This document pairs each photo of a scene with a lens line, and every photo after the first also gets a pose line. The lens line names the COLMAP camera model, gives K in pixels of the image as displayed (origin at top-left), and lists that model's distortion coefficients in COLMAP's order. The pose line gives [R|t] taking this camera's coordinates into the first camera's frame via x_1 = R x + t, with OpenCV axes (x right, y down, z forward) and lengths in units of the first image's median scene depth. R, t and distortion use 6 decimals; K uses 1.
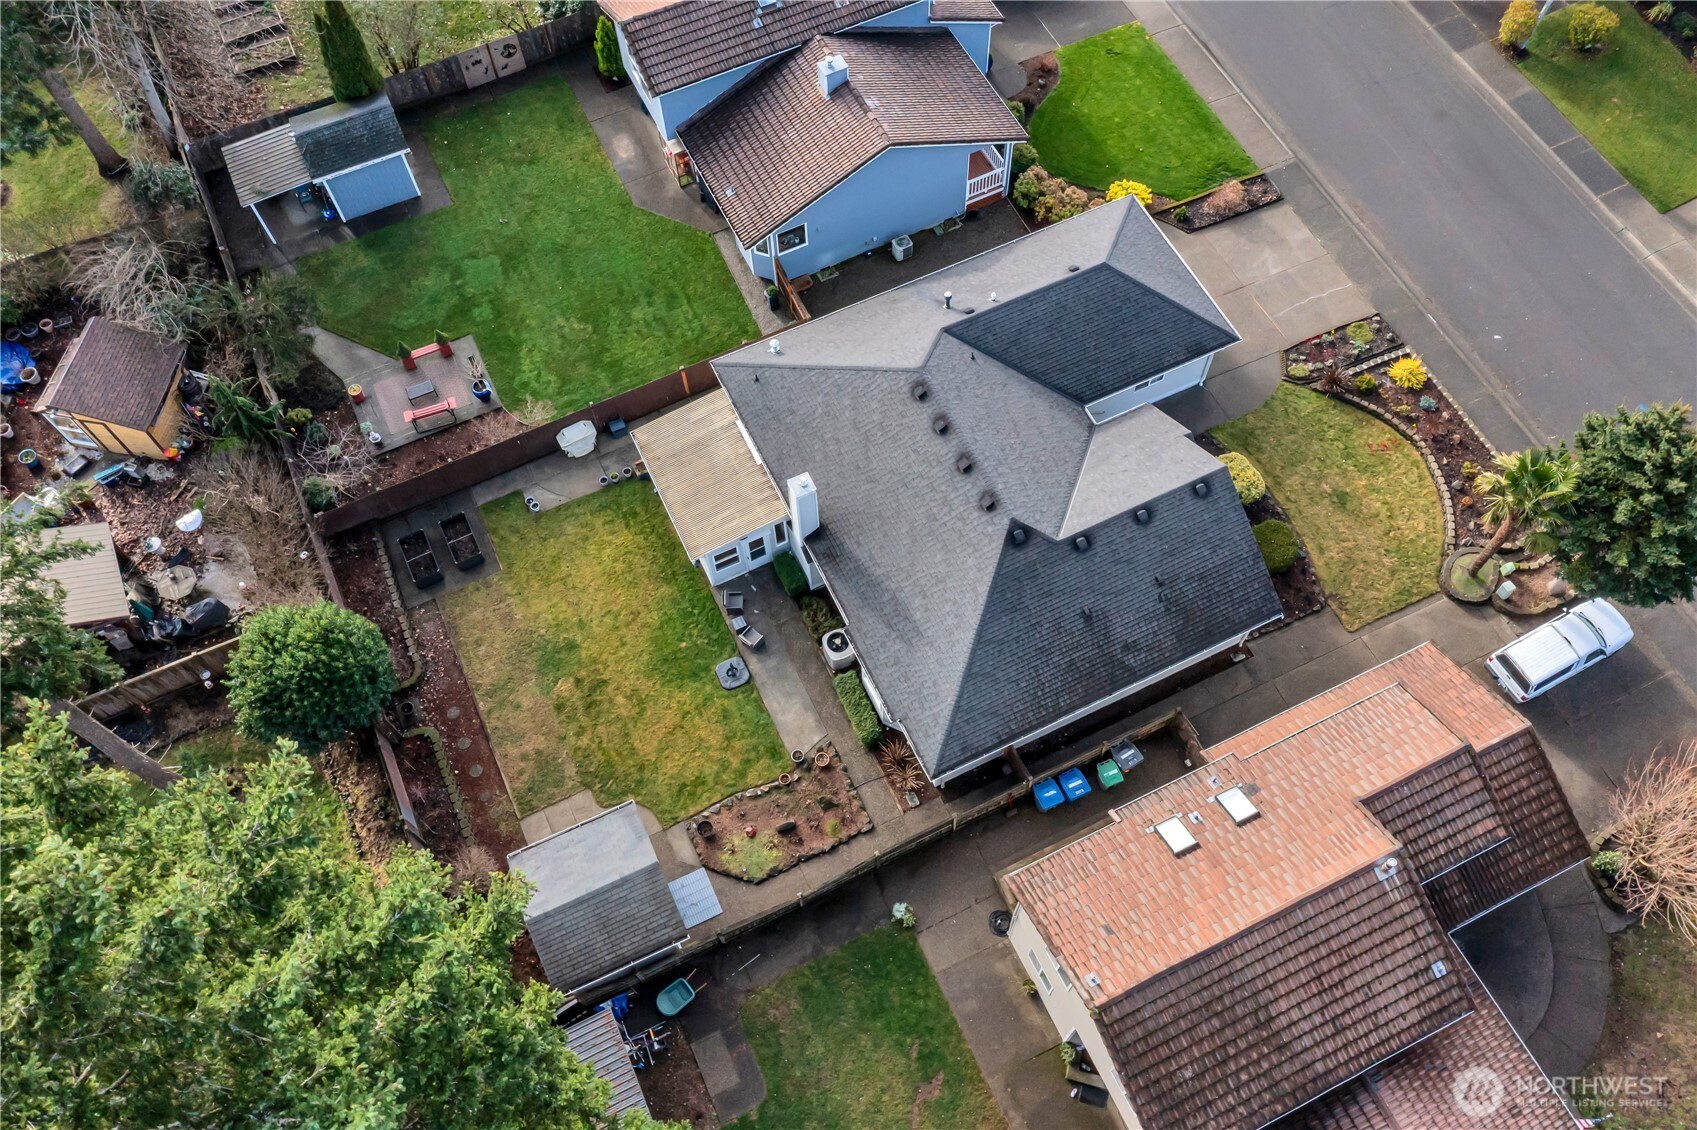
lens RADIAL K [[1348.2, 0, 848.5], [0, 1348.2, 565.0], [0, 0, 1]] dist [0.012258, 0.005162]
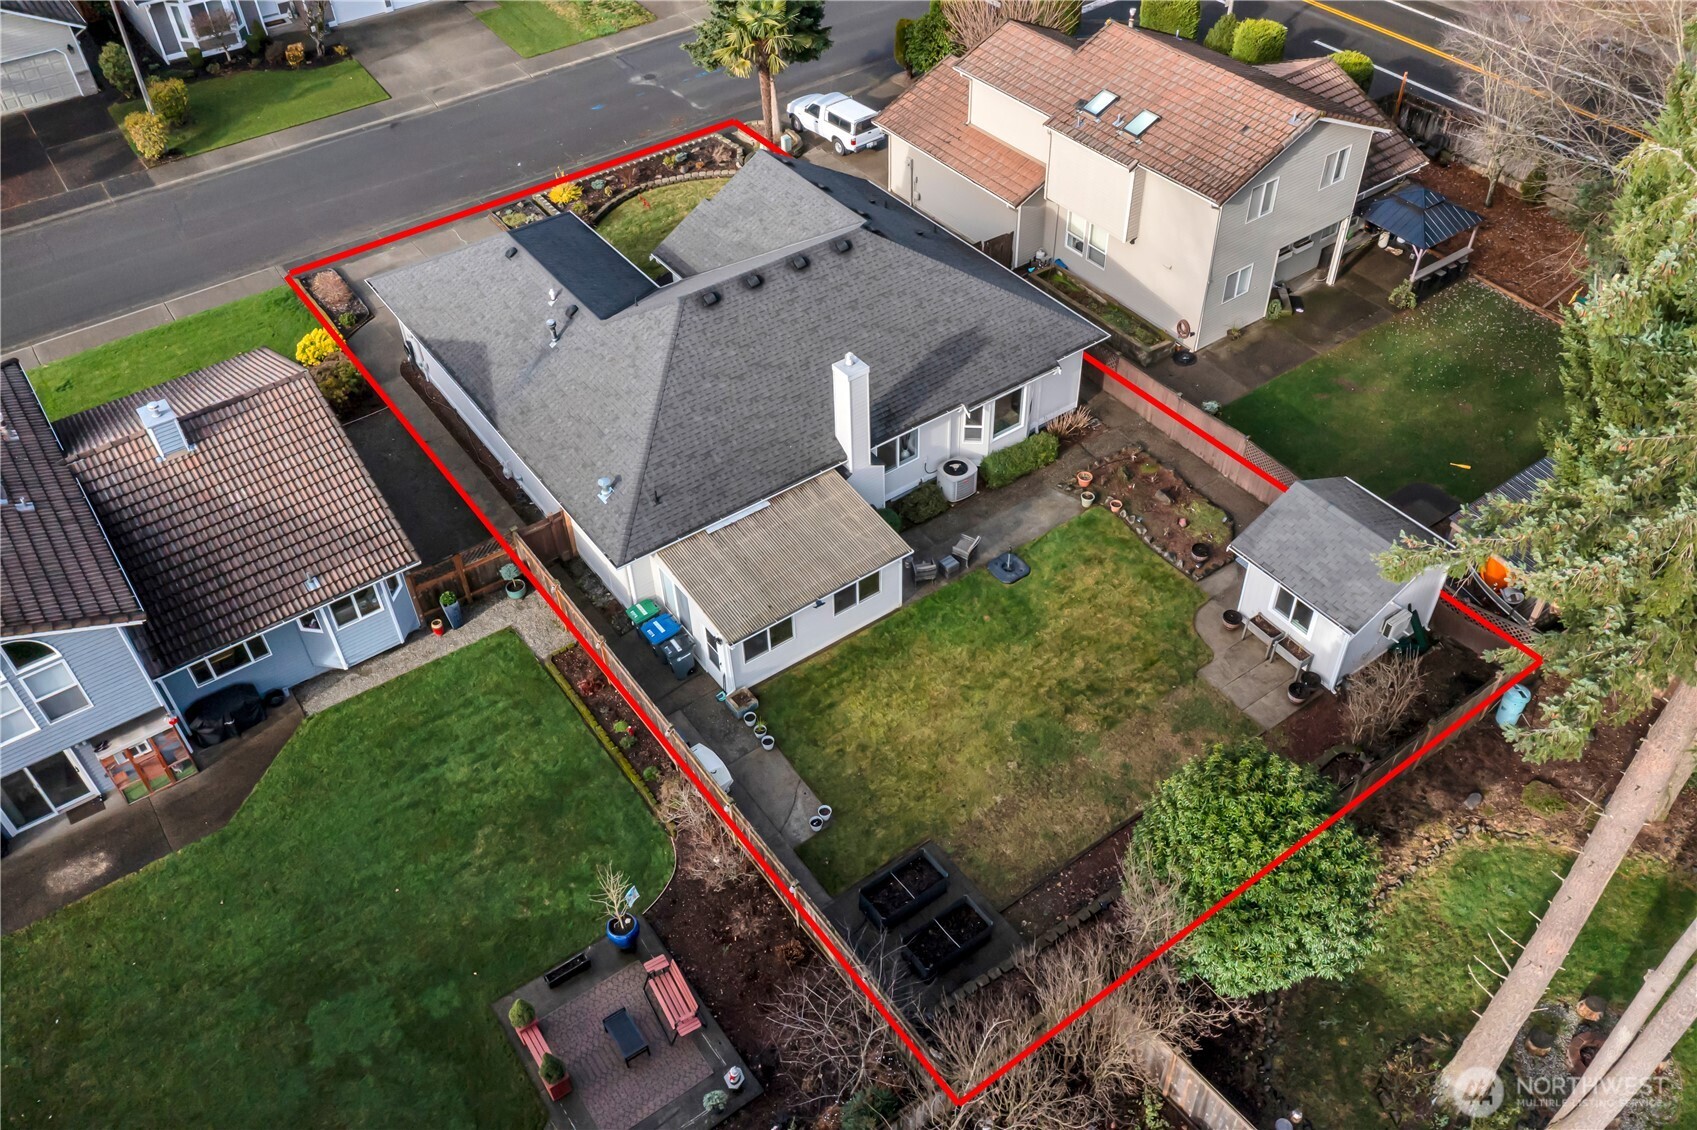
lens RADIAL K [[1348.2, 0, 848.5], [0, 1348.2, 565.0], [0, 0, 1]] dist [0.012258, 0.005162]
pose [[-0.177703, -0.655392, 0.734086, -0.647381], [0.888542, 0.213773, 0.405949, -0.331406], [-0.422984, 0.724405, 0.544356, 0.552977]]
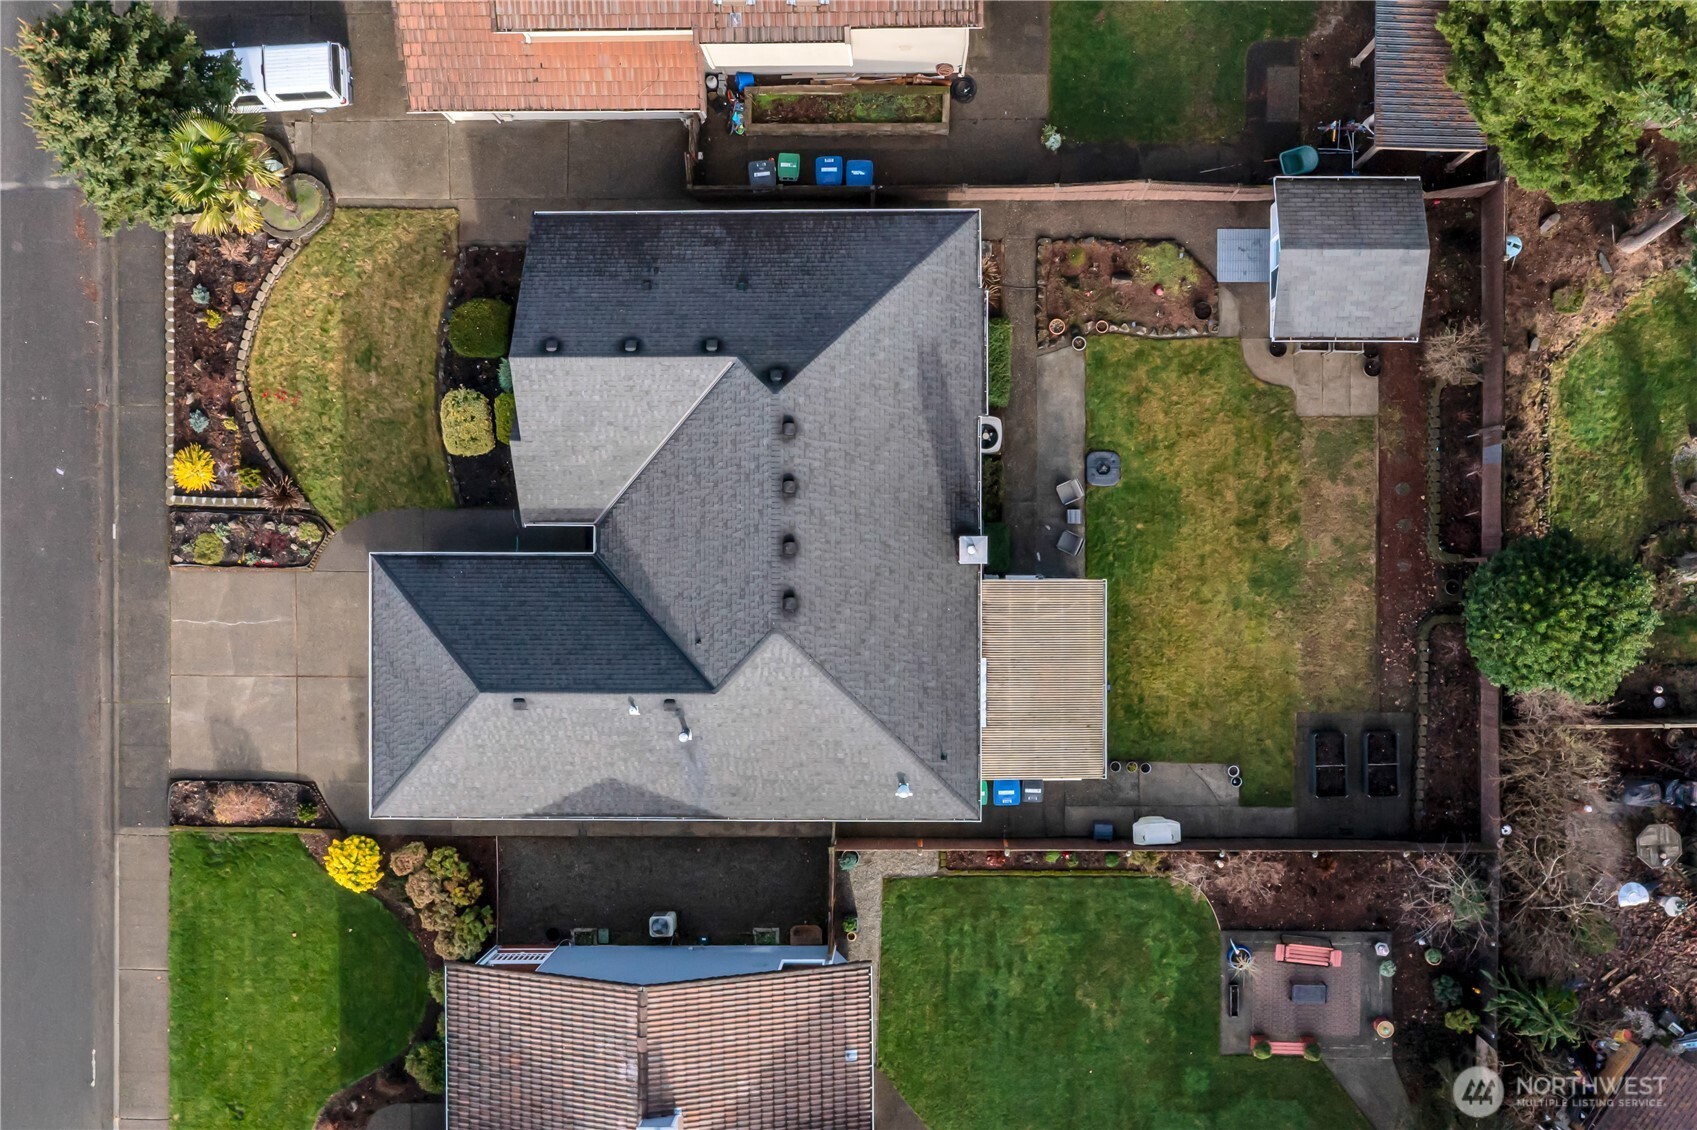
lens RADIAL K [[1568.7, 0, 894.4], [0, 1568.7, 566.2], [0, 0, 1]] dist [0.008624, 0.010513]
pose [[-0.902285, -0.429256, 0.040270, -0.029711], [0.401877, -0.803540, 0.439110, -0.453948], [-0.156132, 0.412386, 0.897530, 0.117215]]
